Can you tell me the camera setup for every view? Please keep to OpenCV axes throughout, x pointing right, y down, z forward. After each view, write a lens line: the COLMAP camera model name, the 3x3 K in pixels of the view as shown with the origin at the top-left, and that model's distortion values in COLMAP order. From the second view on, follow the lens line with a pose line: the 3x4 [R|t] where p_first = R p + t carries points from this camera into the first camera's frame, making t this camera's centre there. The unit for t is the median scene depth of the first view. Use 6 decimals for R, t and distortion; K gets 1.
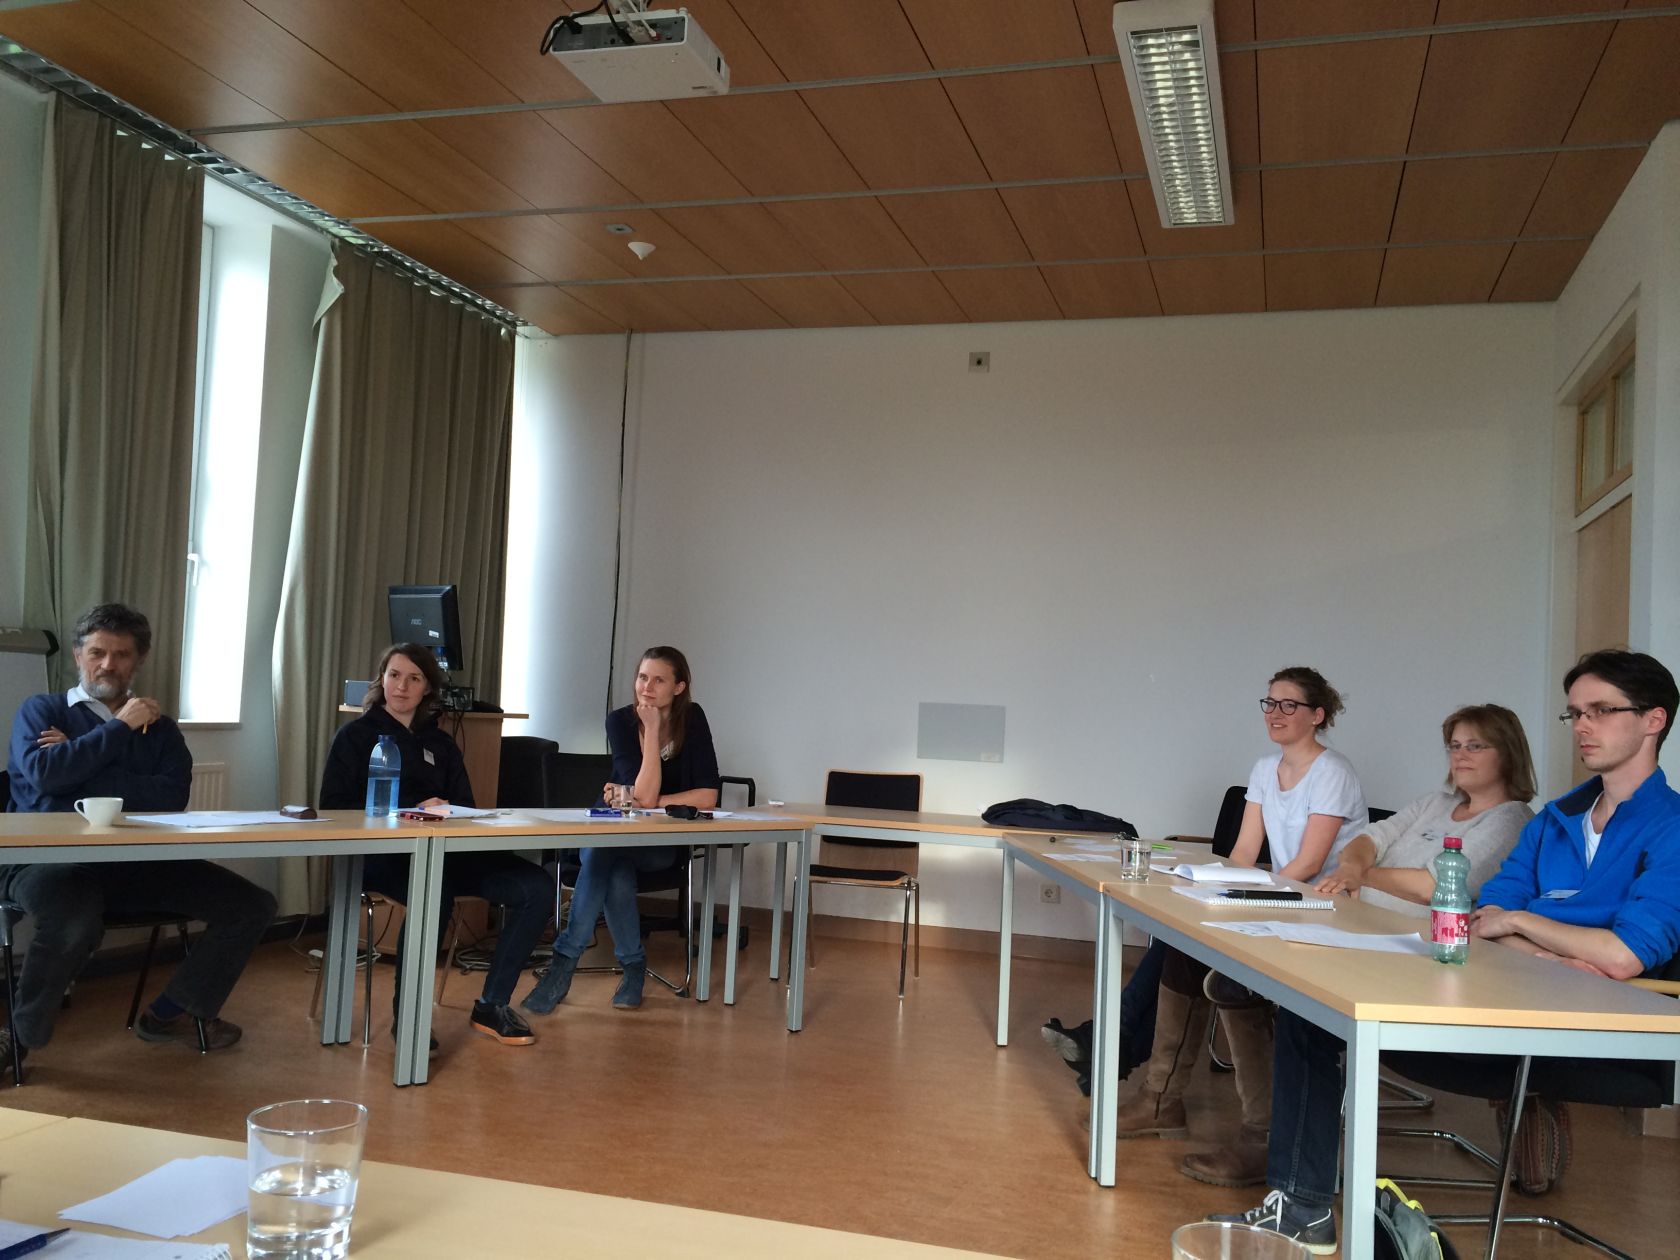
lens RADIAL K [[1430.7, 0, 847.3], [0, 1430.7, 665.3], [0, 0, 1]] dist [0.027249, -0.010122]
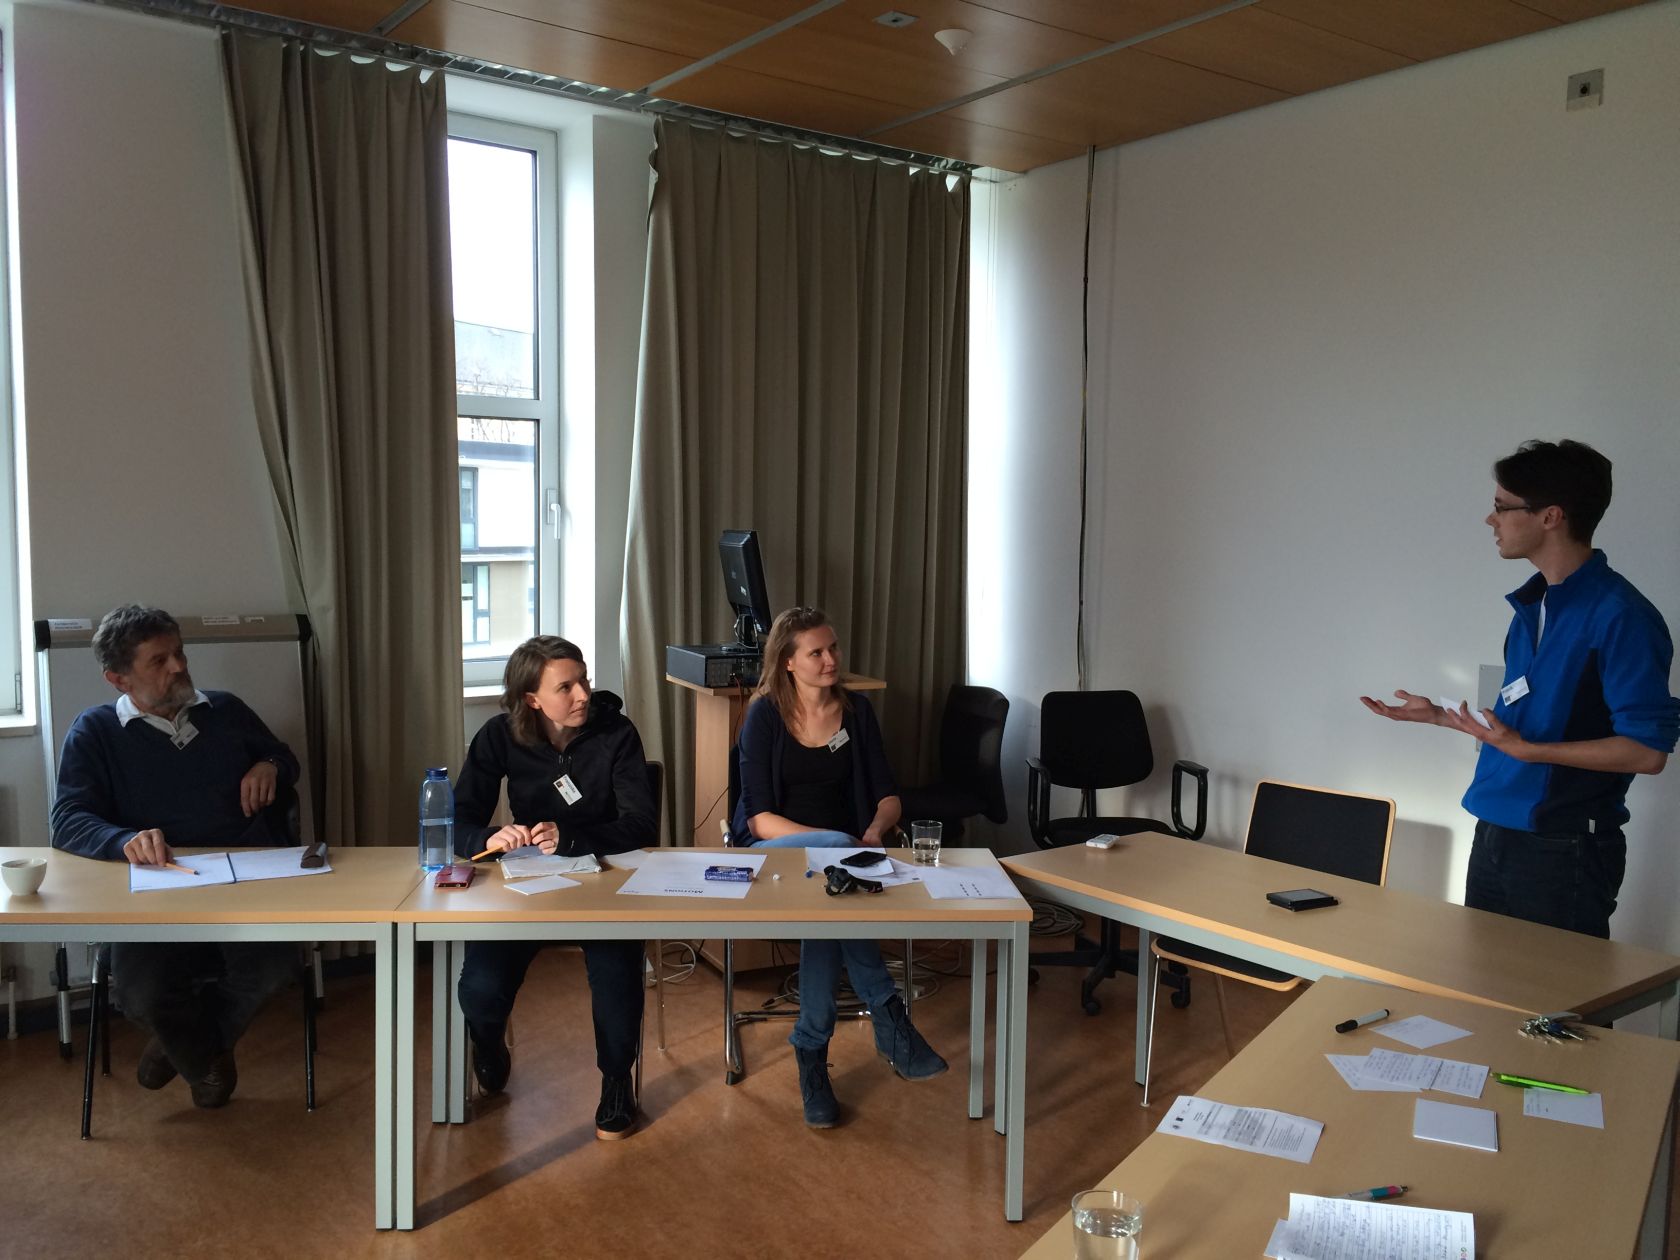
lens RADIAL K [[1430.7, 0, 847.3], [0, 1430.7, 665.3], [0, 0, 1]] dist [0.027249, -0.010122]
pose [[0.798335, 0.024969, -0.601696, 0.244328], [0.041645, 0.994459, 0.096523, -0.054691], [0.600772, -0.102115, 0.792872, 0.377429]]
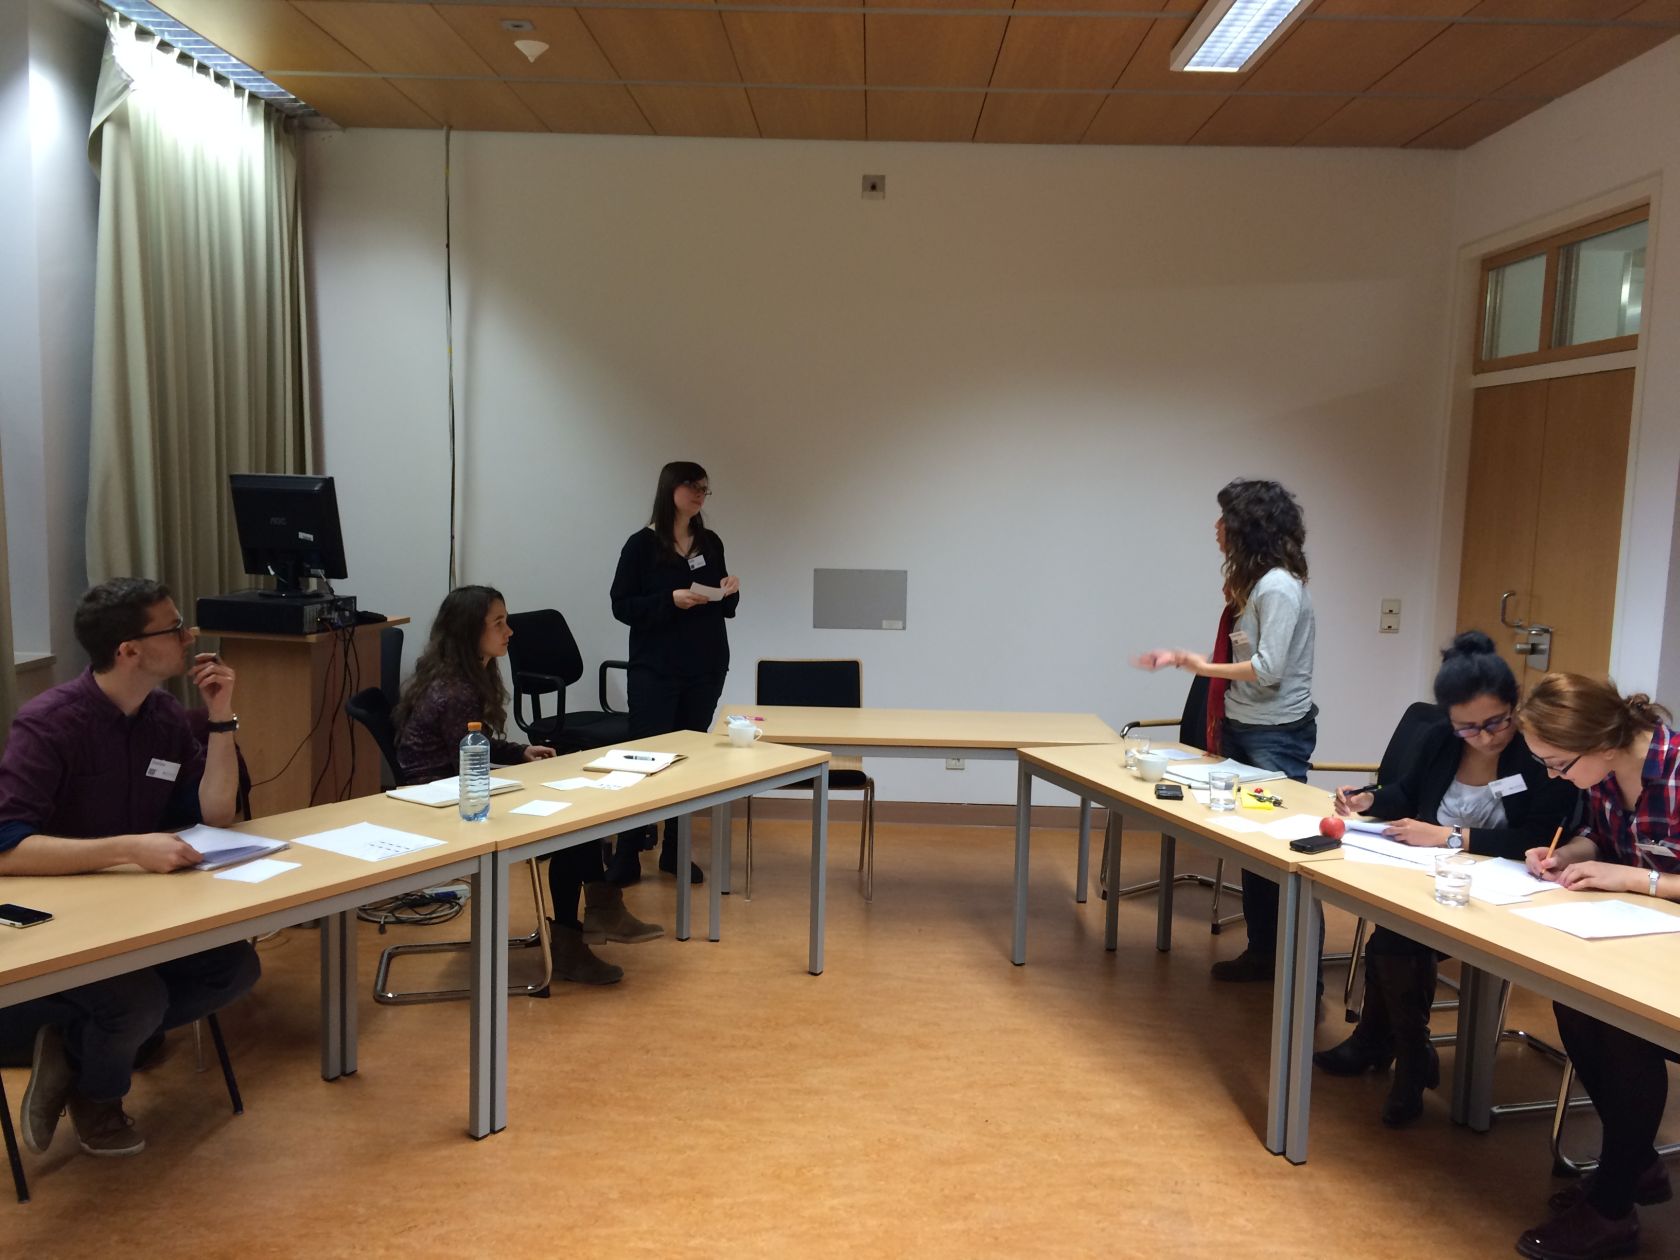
lens RADIAL K [[1430.7, 0, 847.3], [0, 1430.7, 665.3], [0, 0, 1]] dist [0.027249, -0.010122]
pose [[0.960614, -0.062641, 0.270735, -0.213037], [0.013823, 0.983828, 0.178584, -0.089646], [-0.277543, -0.167808, 0.945944, 0.122008]]
